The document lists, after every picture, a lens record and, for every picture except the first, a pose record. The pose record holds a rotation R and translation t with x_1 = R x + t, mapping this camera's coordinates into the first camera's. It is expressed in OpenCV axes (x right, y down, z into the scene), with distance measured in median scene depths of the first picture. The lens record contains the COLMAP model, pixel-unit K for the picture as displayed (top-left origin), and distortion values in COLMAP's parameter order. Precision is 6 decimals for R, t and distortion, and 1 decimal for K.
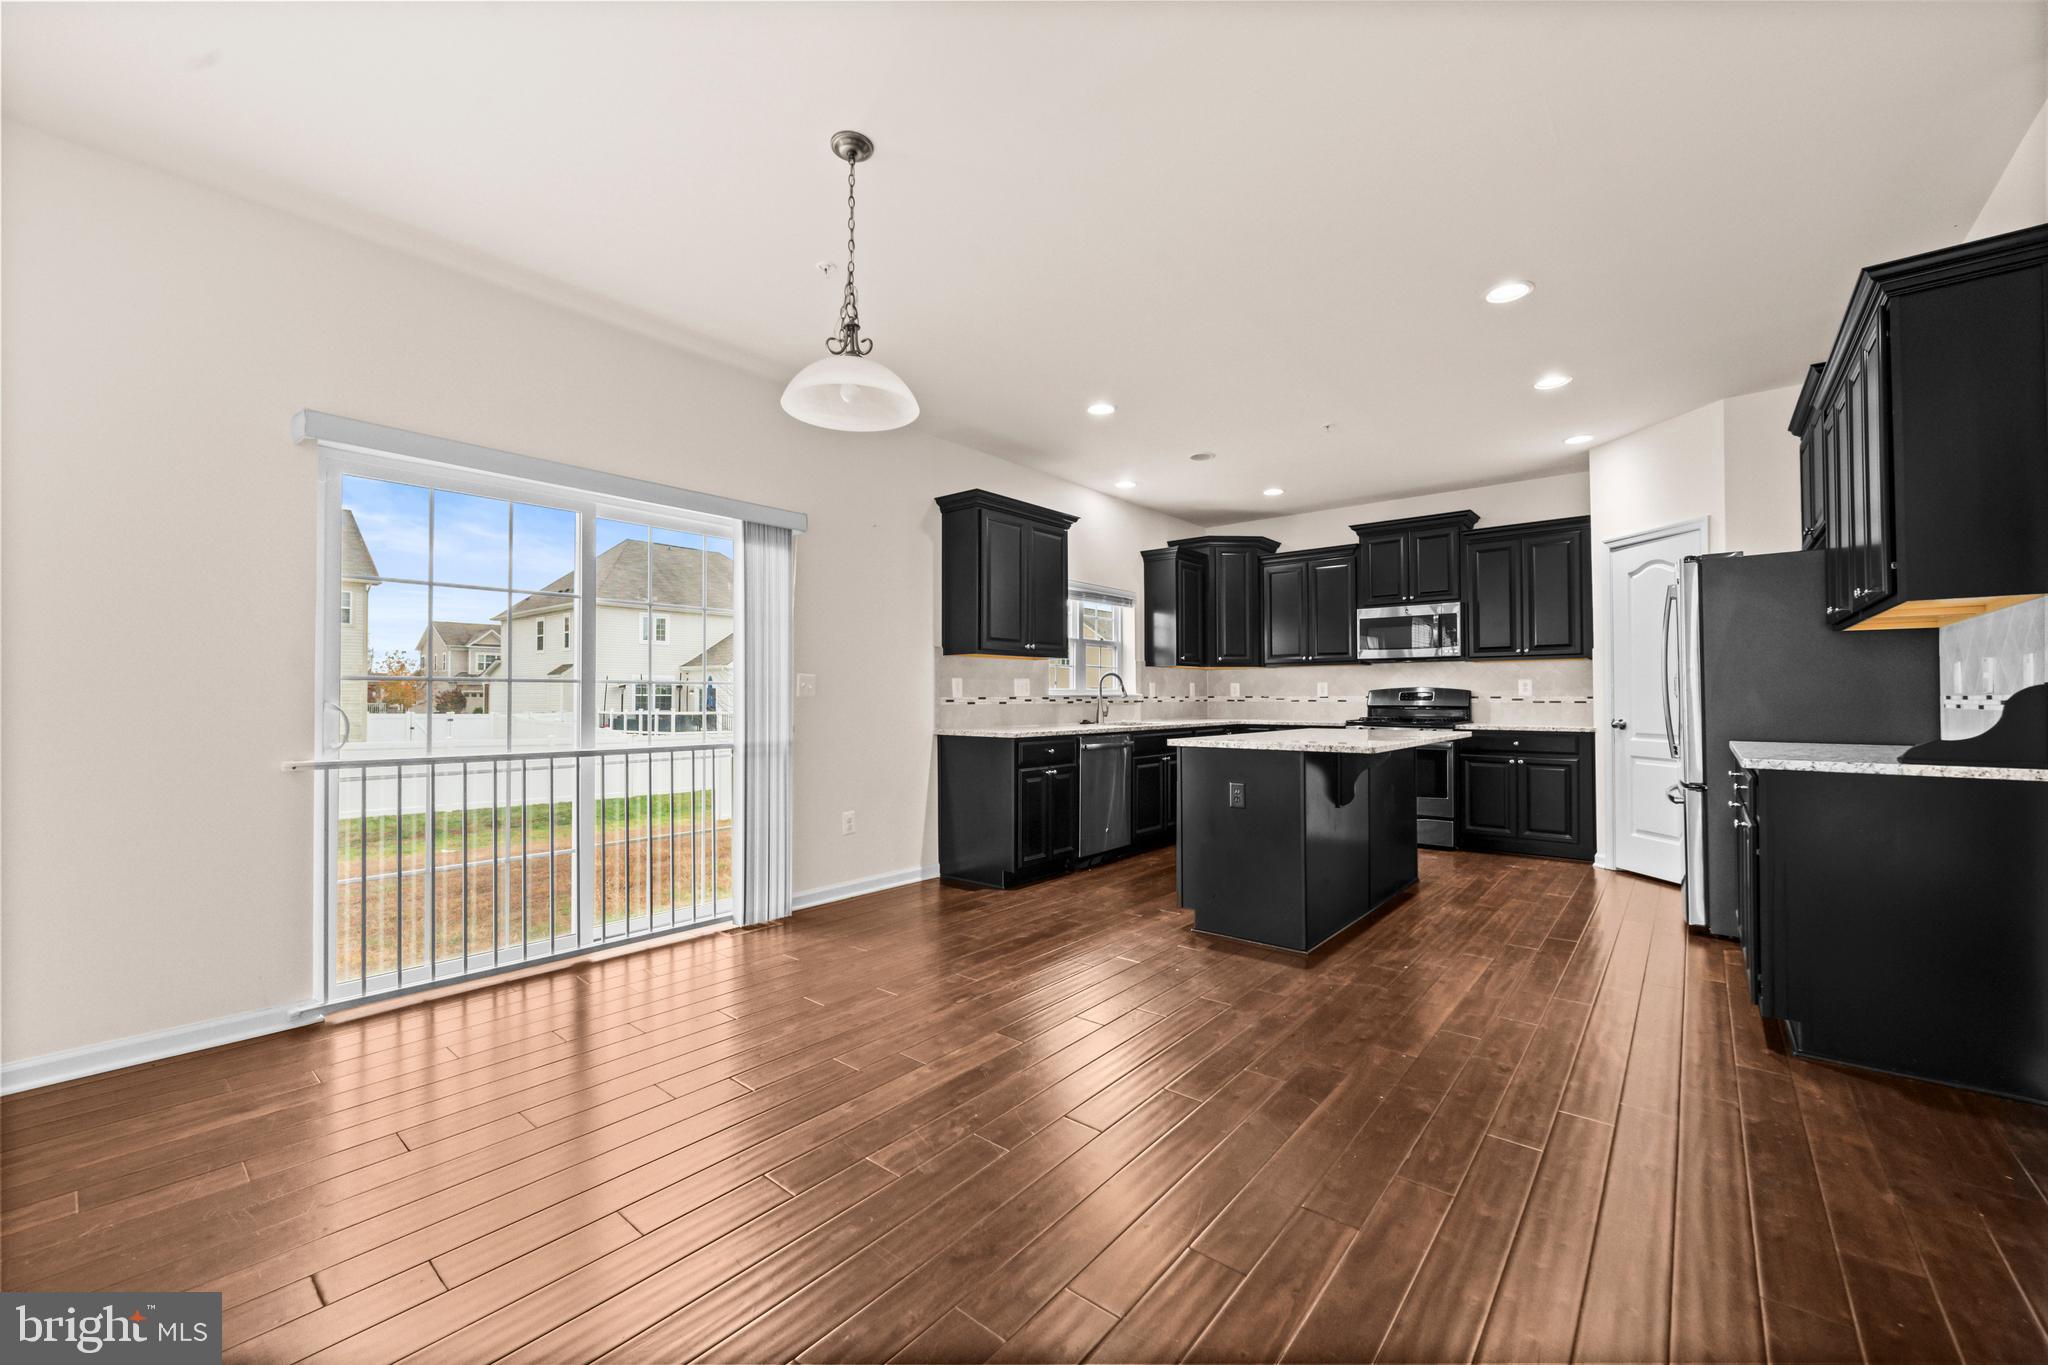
lens RADIAL K [[806.9, 0, 1017.6], [0, 806.9, 687.3], [0, 0, 1]] dist [-0.007168, -0.000074]
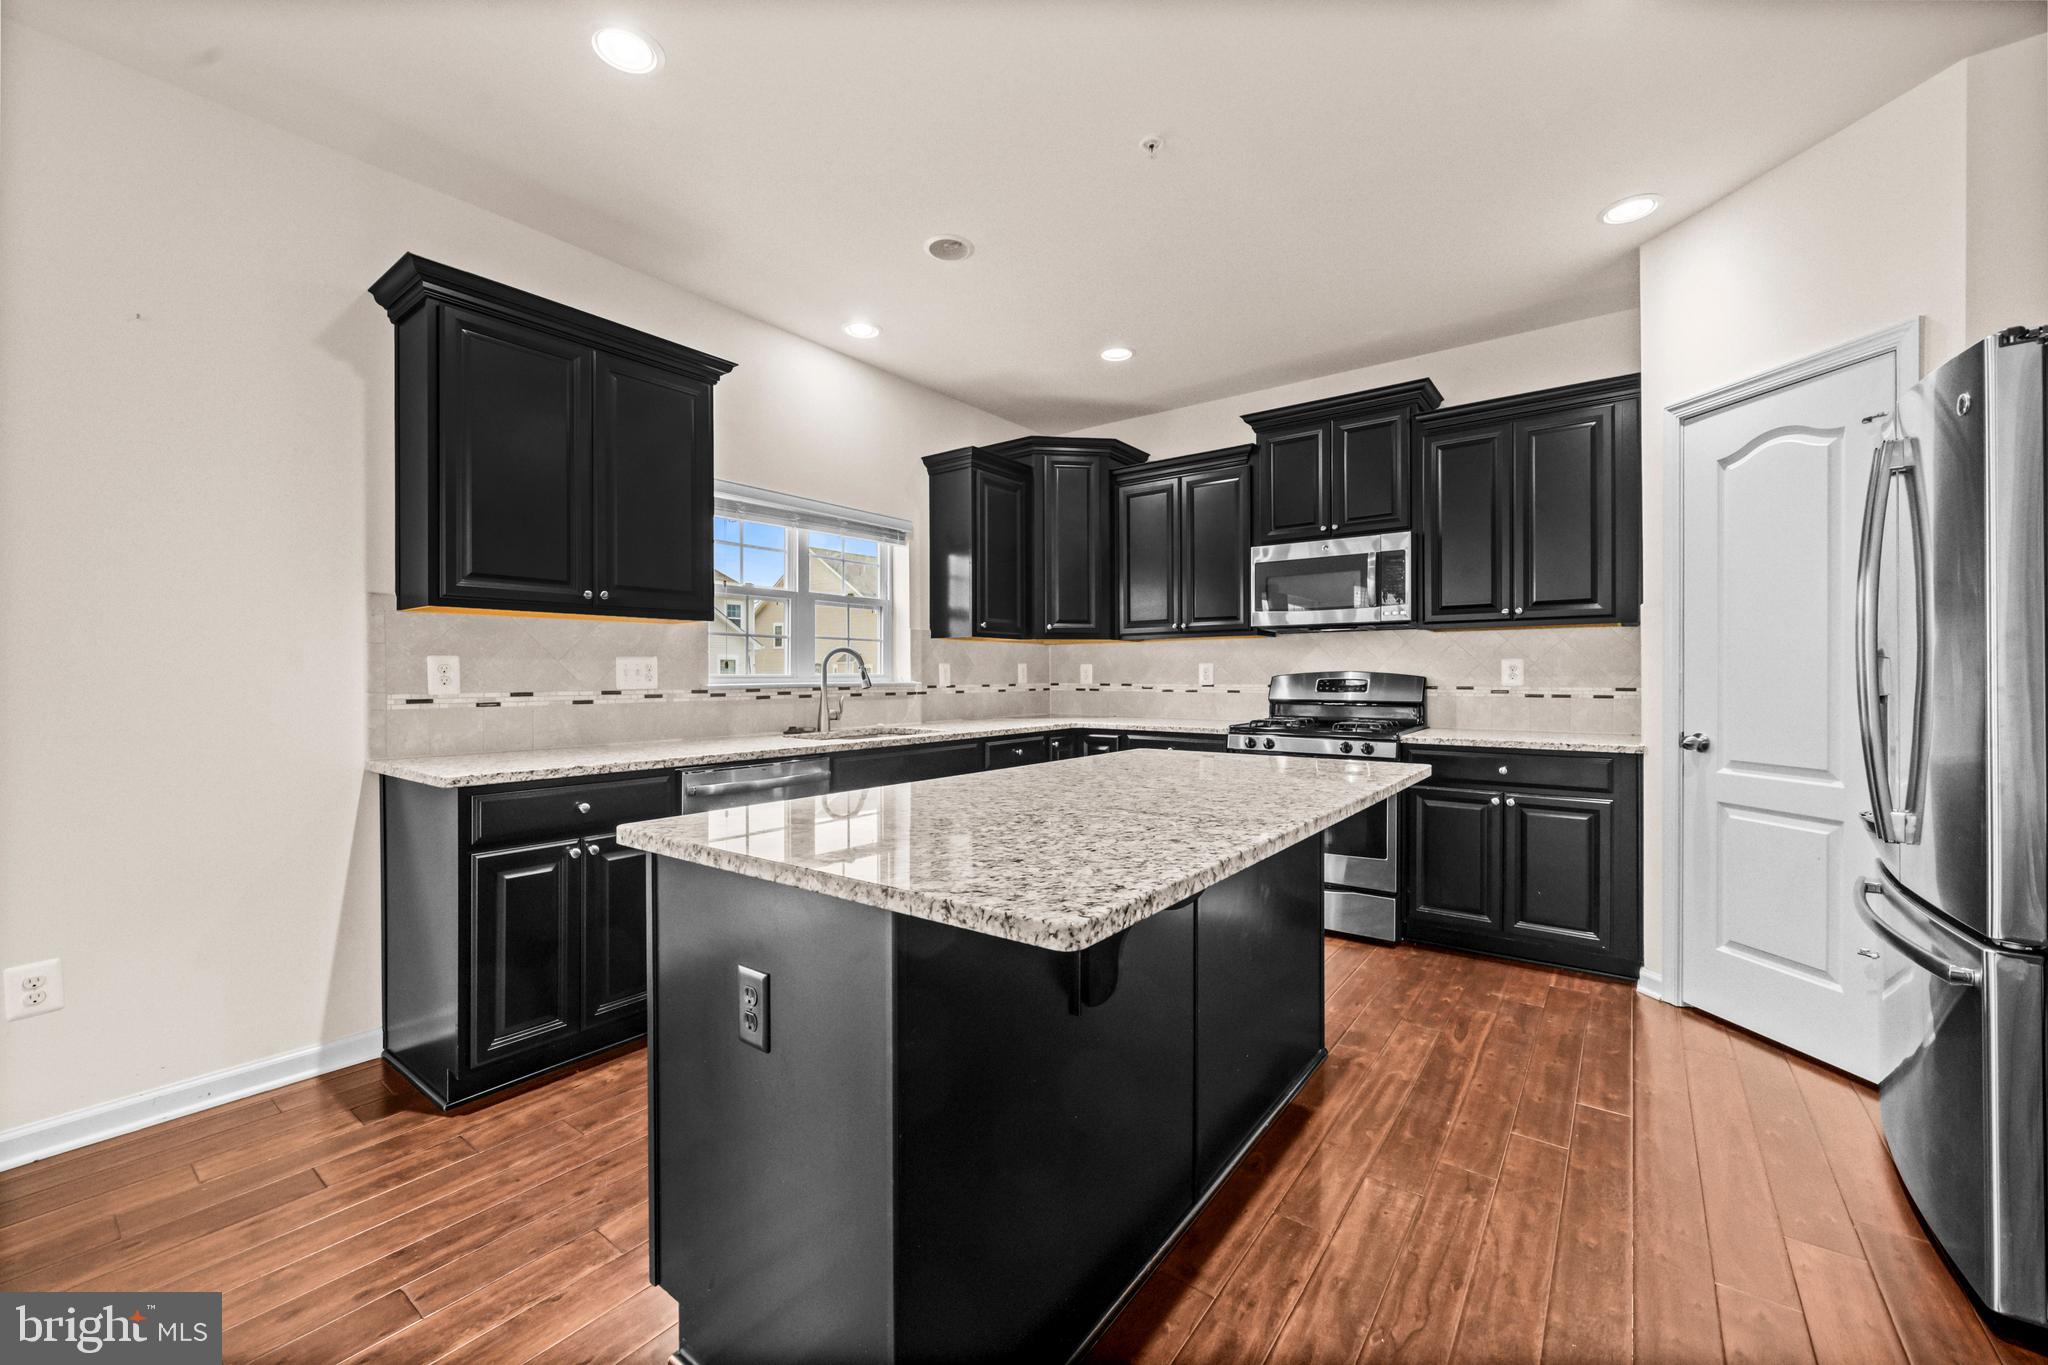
lens RADIAL K [[807.6, 0, 1018.8], [0, 807.6, 679.1], [0, 0, 1]] dist [-0.008085, 0.000023]
pose [[0.998703, -0.000190, 0.050910, 0.223654], [-0.000635, 0.999869, 0.016186, -0.004346], [-0.050906, -0.016198, 0.998572, 0.406888]]
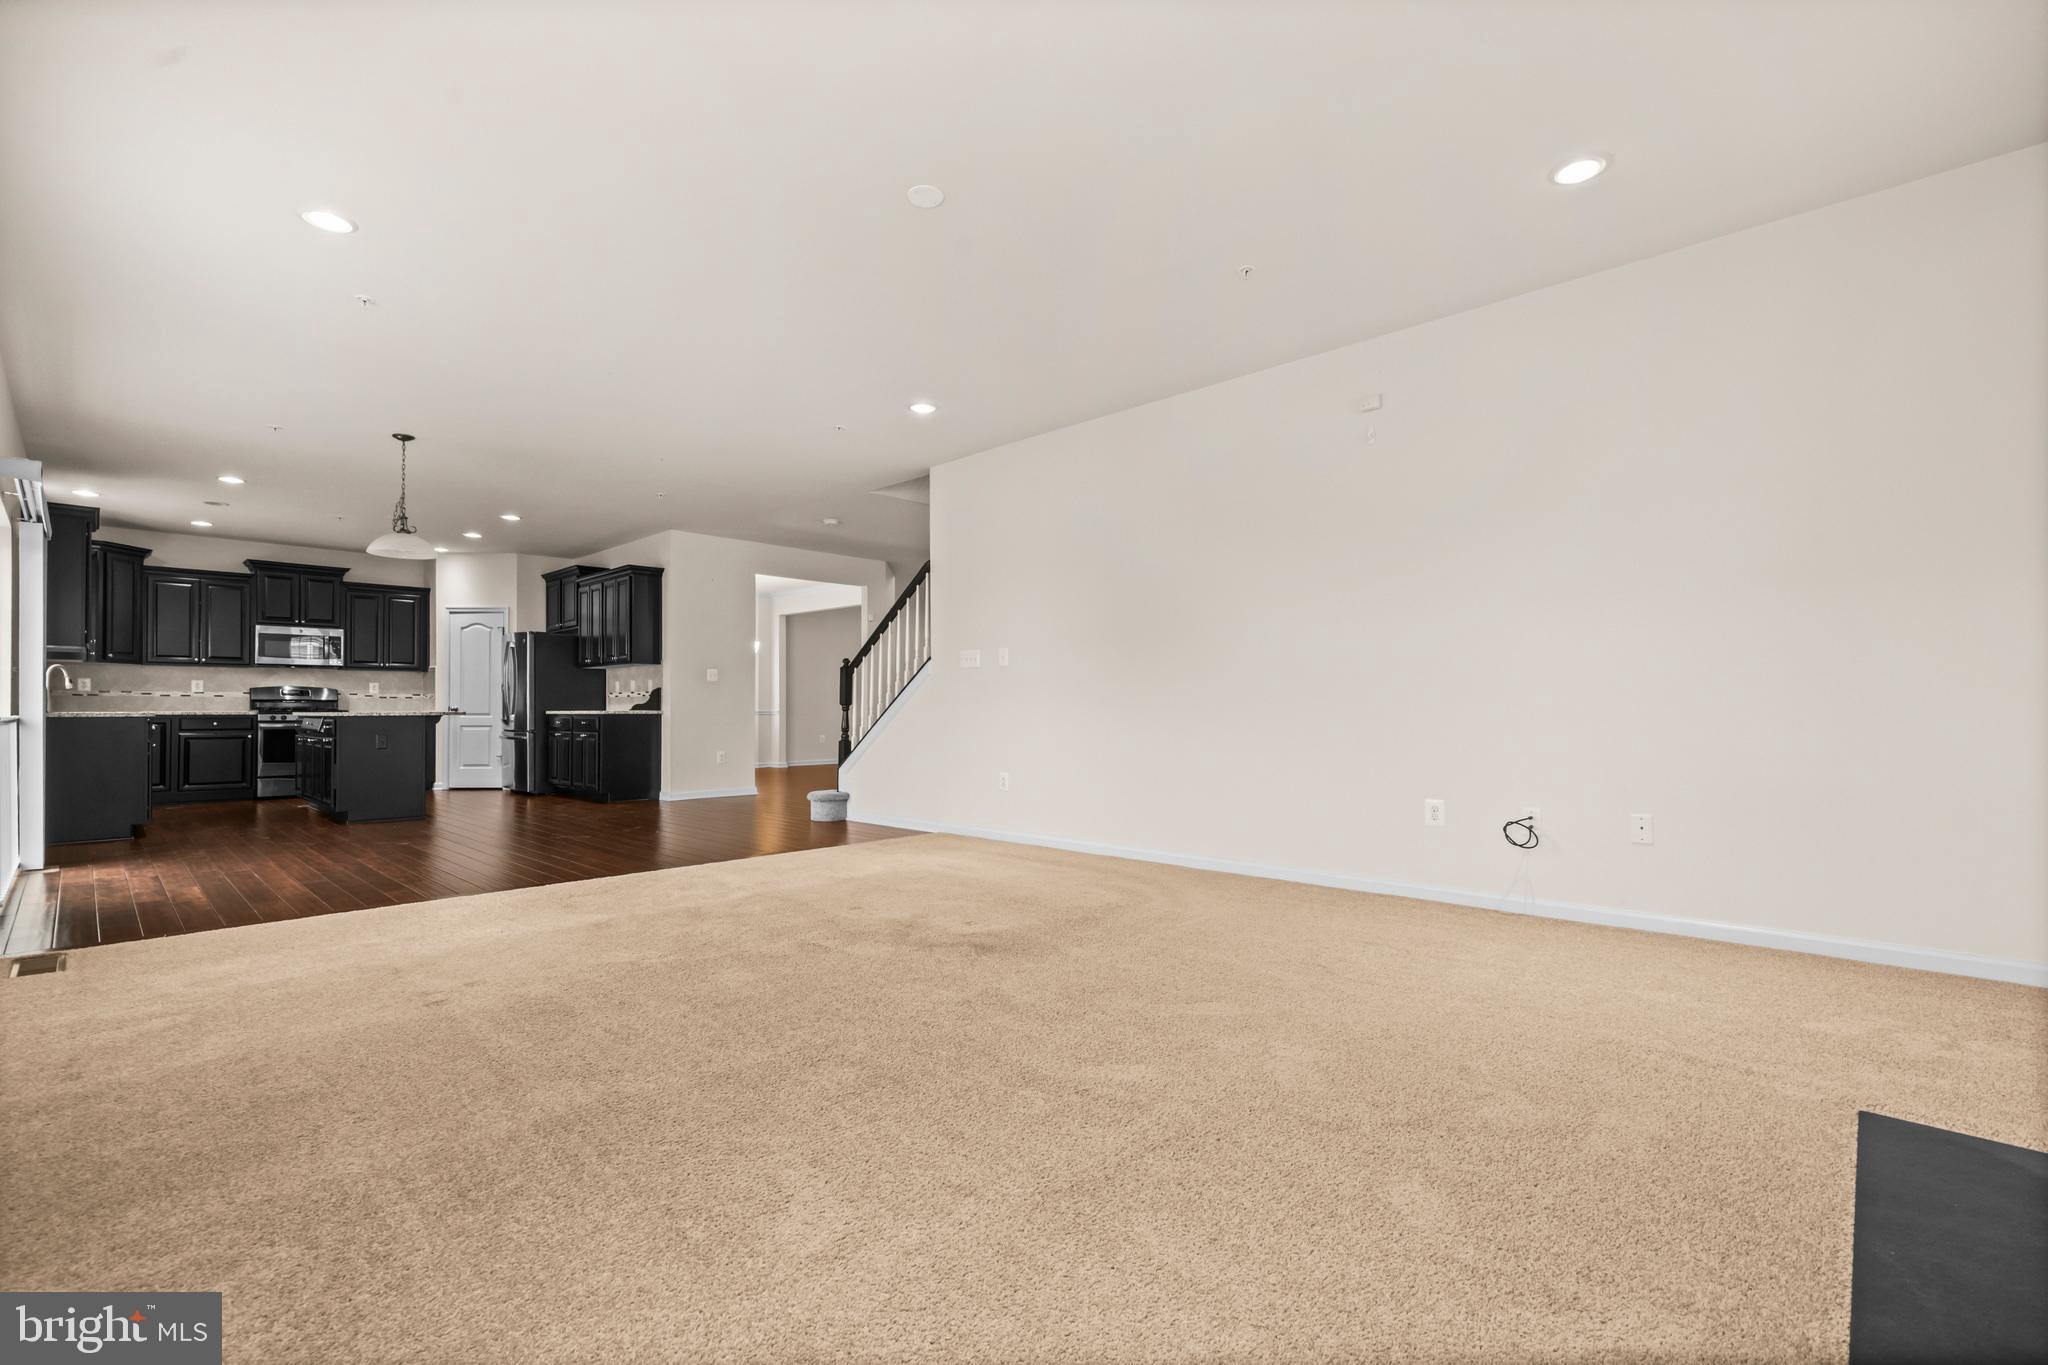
lens RADIAL K [[875.9, 0, 1027.6], [0, 875.9, 705.0], [0, 0, 1]] dist [-0.006991, 0.000156]
pose [[0.051133, 0.004947, 0.998680, -0.986736], [-0.010478, 0.999935, -0.004417, 0.027193], [-0.998637, -0.010239, 0.051181, -0.341649]]
